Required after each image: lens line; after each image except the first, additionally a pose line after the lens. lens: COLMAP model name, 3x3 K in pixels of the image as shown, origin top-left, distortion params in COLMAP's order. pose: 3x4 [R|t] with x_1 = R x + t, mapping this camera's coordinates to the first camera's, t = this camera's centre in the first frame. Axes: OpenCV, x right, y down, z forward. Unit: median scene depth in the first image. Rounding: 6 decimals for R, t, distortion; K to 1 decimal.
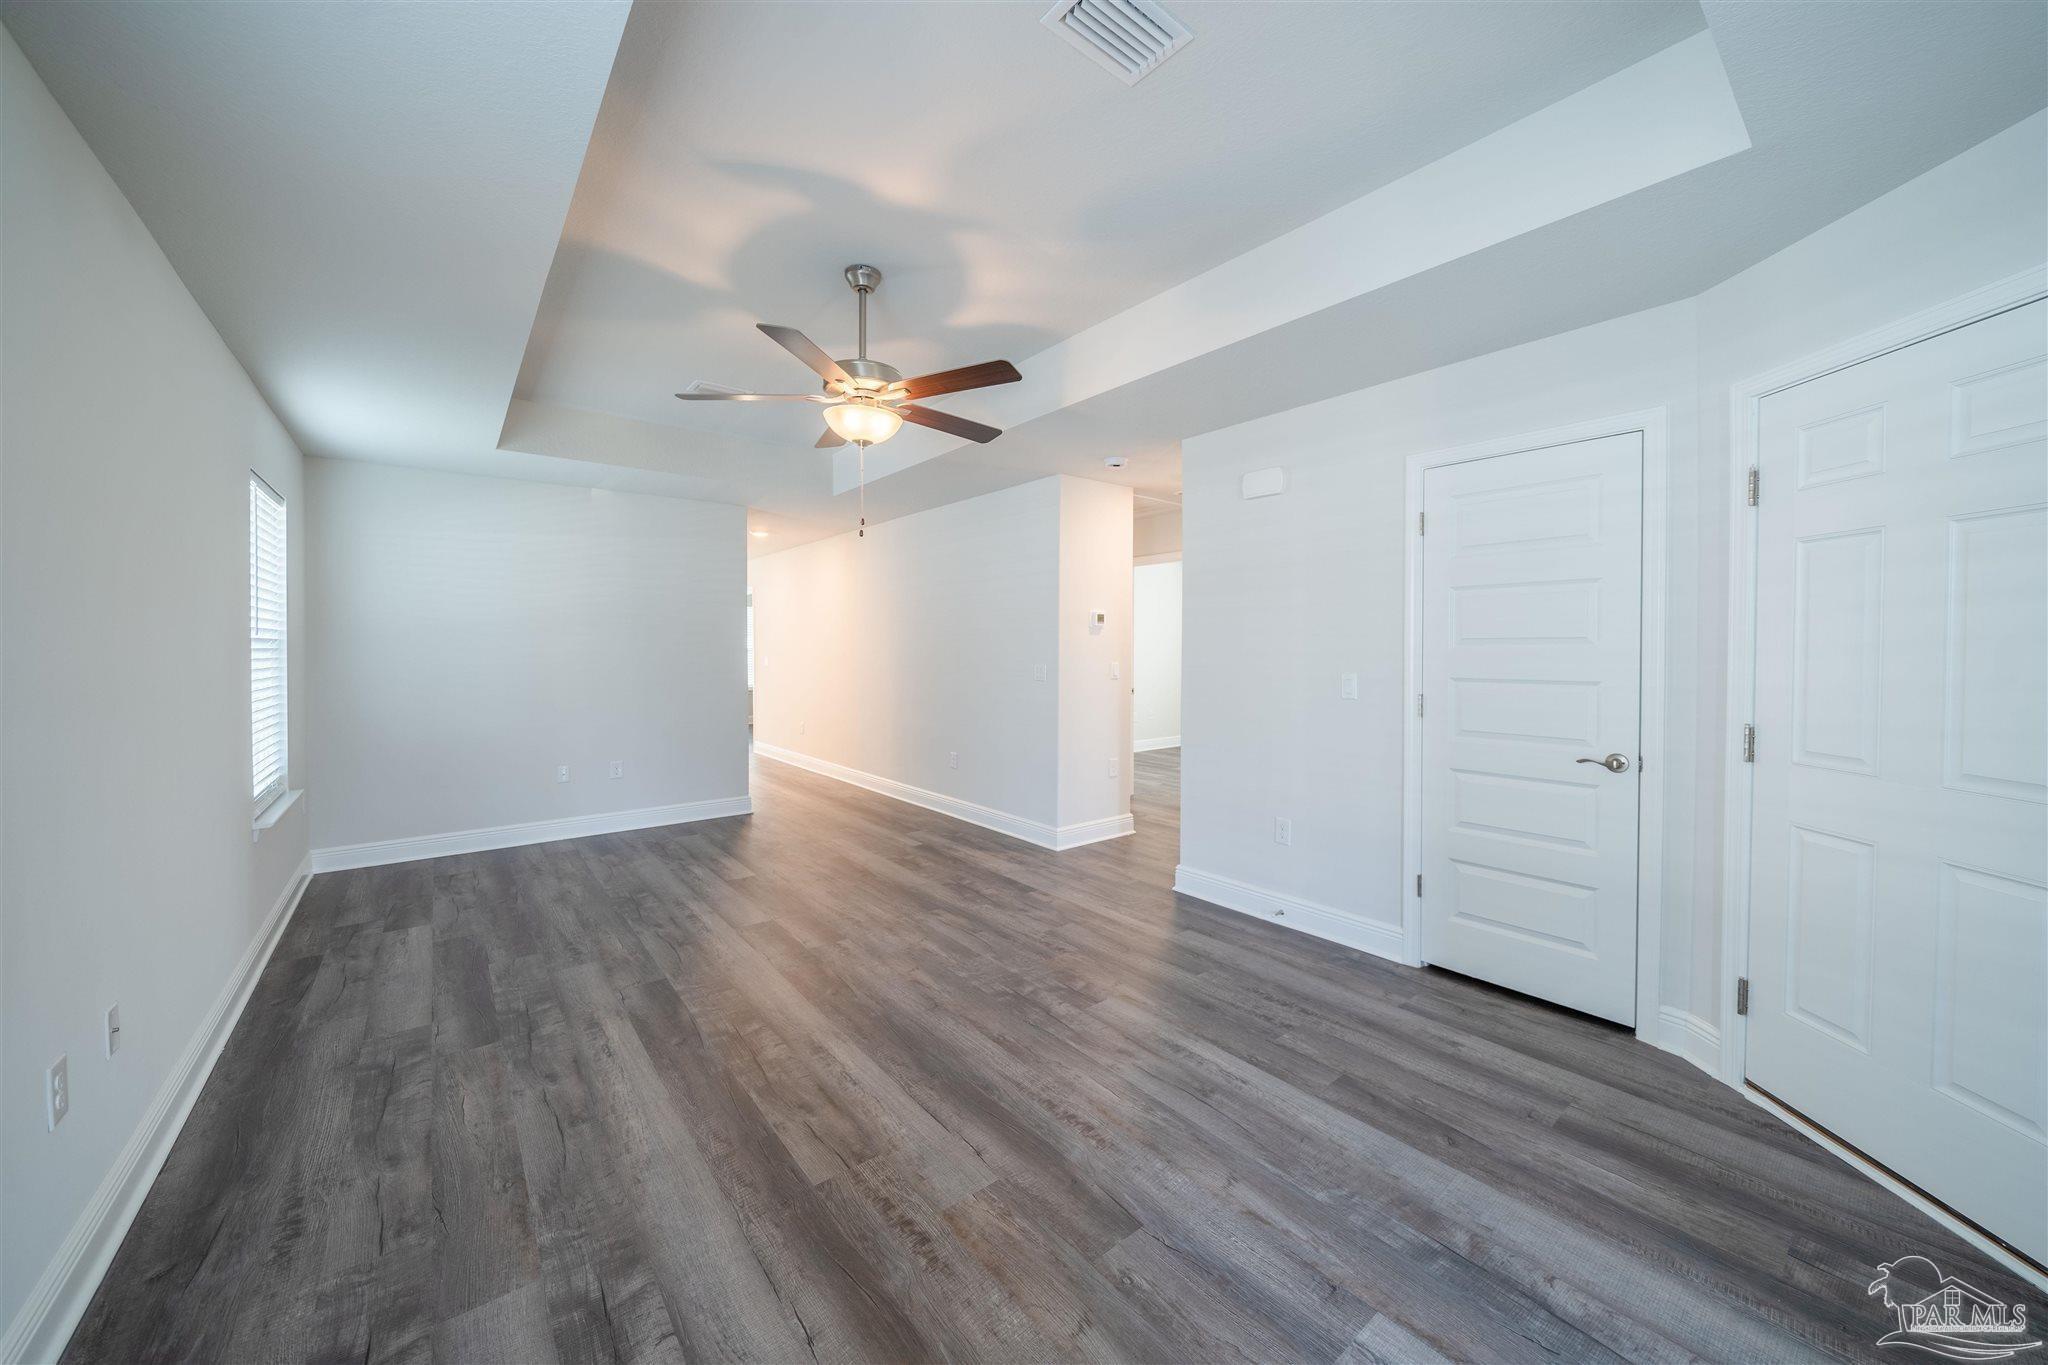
lens RADIAL K [[721.6, 0, 1022.0], [0, 721.6, 662.2], [0, 0, 1]] dist [-0.005354, -0.000215]
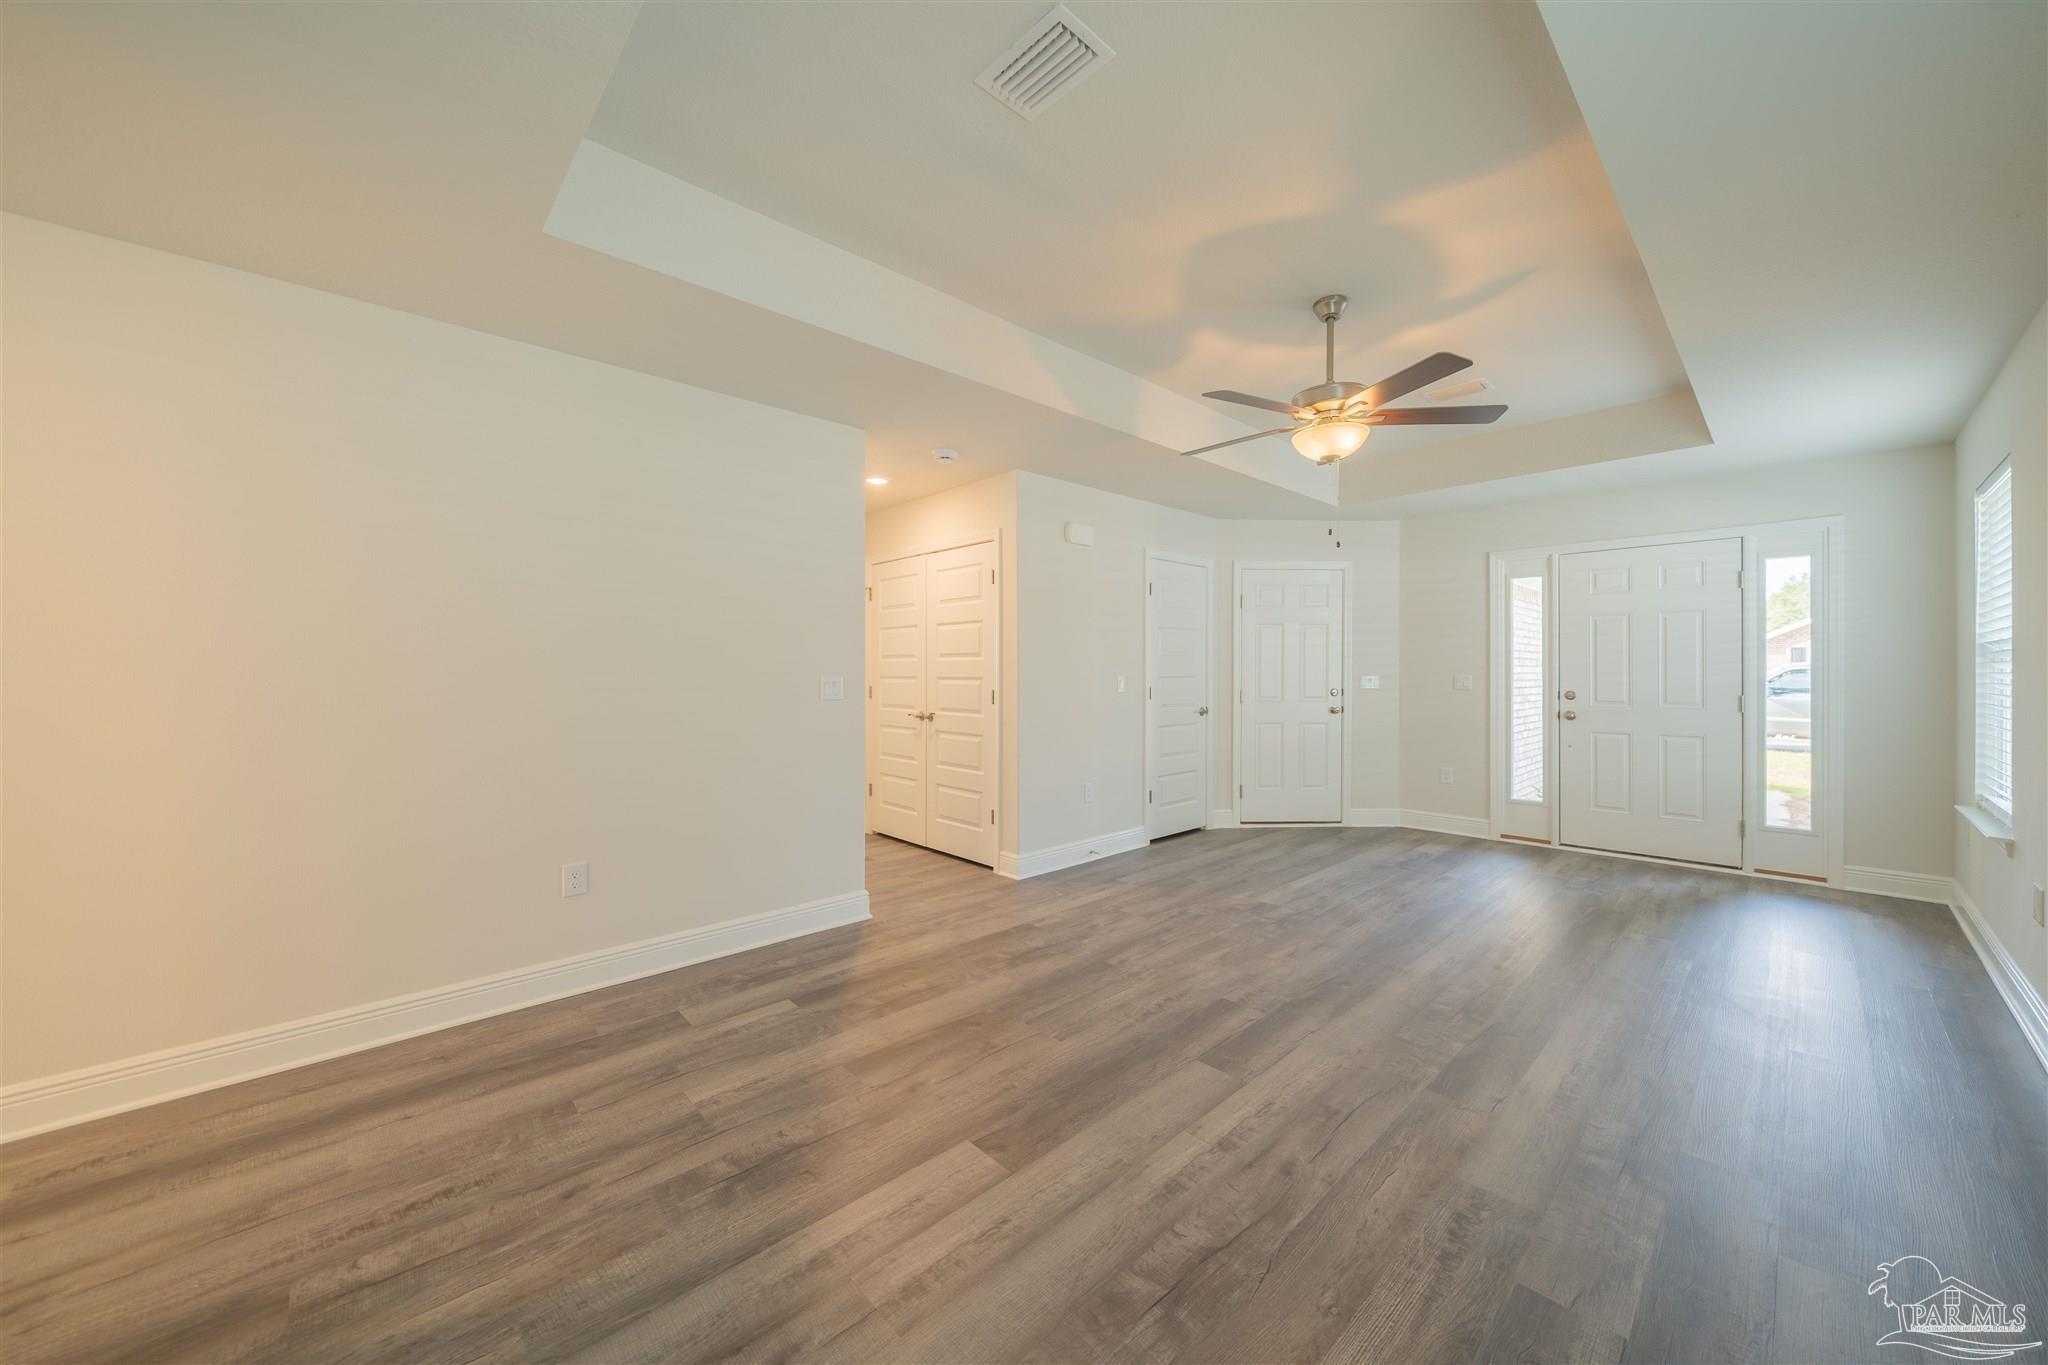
lens RADIAL K [[721.6, 0, 1026.3], [0, 721.6, 677.7], [0, 0, 1]] dist [-0.005354, -0.000215]
pose [[-0.059415, -0.006776, 0.998210, -1.220316], [0.020299, 0.999762, 0.007994, 0.003681], [-0.998027, 0.020738, -0.059263, 1.464066]]
